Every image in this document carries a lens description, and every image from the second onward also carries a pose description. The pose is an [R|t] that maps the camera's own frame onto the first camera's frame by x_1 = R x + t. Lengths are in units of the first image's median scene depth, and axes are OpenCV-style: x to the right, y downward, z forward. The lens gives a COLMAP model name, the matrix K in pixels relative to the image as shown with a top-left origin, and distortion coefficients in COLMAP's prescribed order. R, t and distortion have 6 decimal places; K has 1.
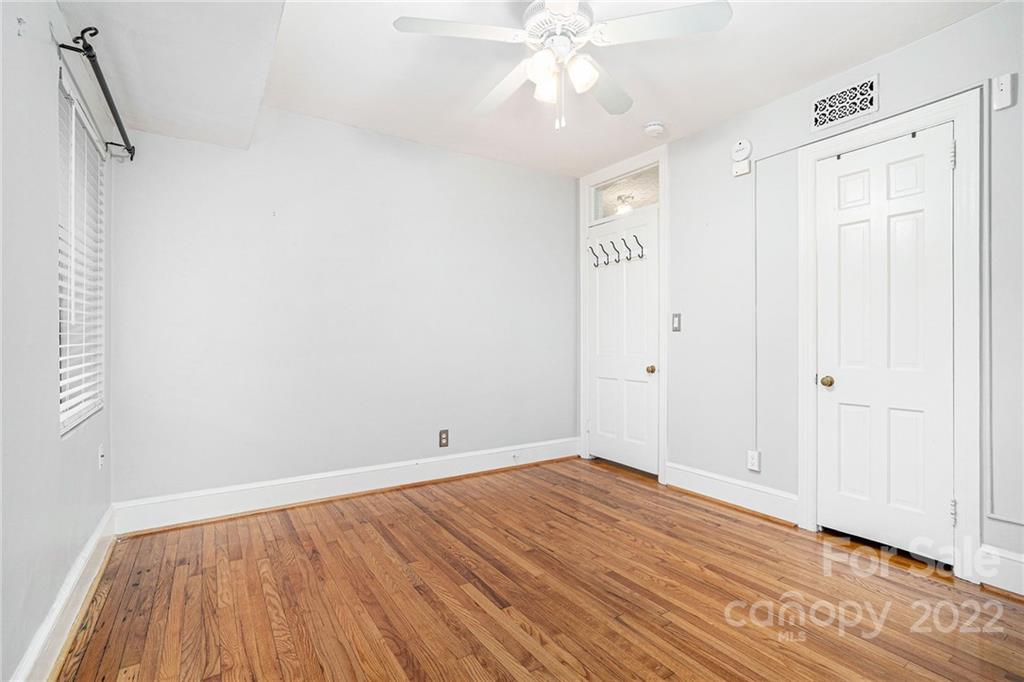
lens RADIAL K [[500.8, 0, 506.9], [0, 500.8, 335.9], [0, 0, 1]] dist [-0.016653, 0.001492]
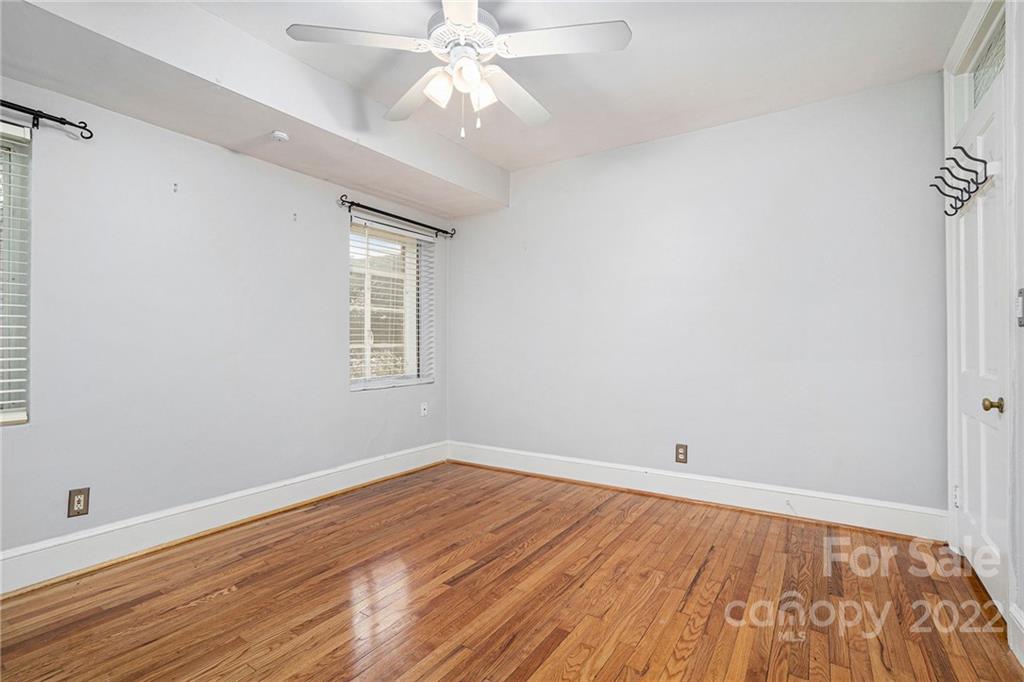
lens RADIAL K [[484.2, 0, 500.6], [0, 484.2, 342.5], [0, 0, 1]] dist [-0.060003, 0.038034]
pose [[0.380844, -0.000429, -0.924639, 0.732547], [0.001090, 0.999999, -0.000015, 0.010721], [0.924639, -0.001002, 0.380844, 0.516591]]
